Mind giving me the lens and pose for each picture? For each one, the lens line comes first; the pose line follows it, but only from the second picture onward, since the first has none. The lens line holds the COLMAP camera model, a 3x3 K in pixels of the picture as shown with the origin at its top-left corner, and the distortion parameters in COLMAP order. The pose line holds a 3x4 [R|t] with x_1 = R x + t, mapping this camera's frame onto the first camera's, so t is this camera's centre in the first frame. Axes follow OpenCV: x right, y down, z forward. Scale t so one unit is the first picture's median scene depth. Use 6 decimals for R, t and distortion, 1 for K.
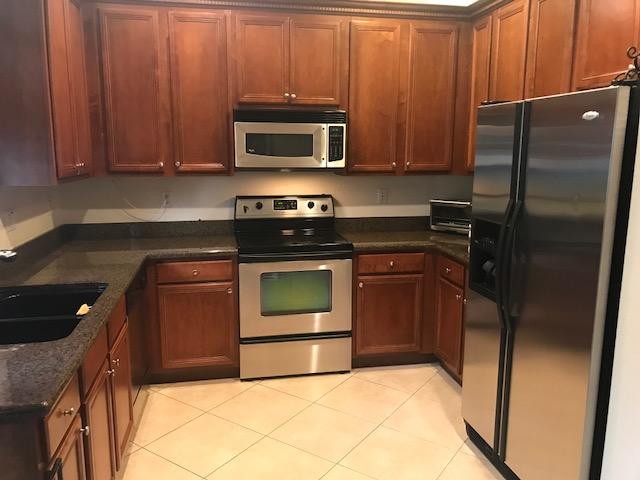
lens RADIAL K [[522.9, 0, 320.0], [0, 522.9, 240.0], [0, 0, 1]] dist [0.074767, -0.153145]
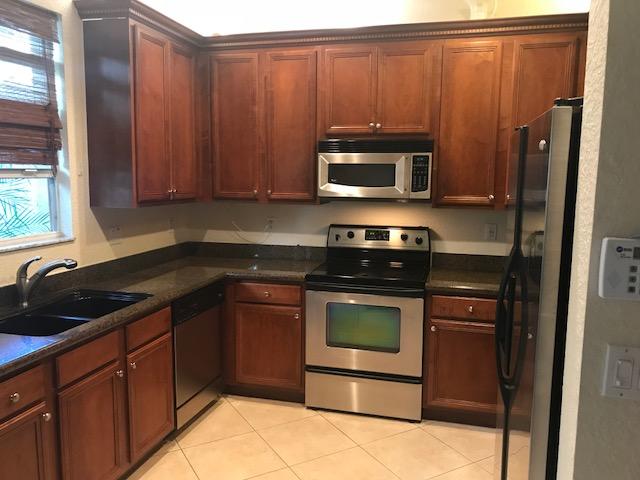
lens RADIAL K [[522.9, 0, 320.0], [0, 522.9, 240.0], [0, 0, 1]] dist [0.074767, -0.153145]
pose [[0.902266, 0.061299, -0.426800, 0.280081], [-0.082455, 0.996105, -0.031248, -0.021696], [0.423222, 0.063385, 0.903806, 0.083201]]
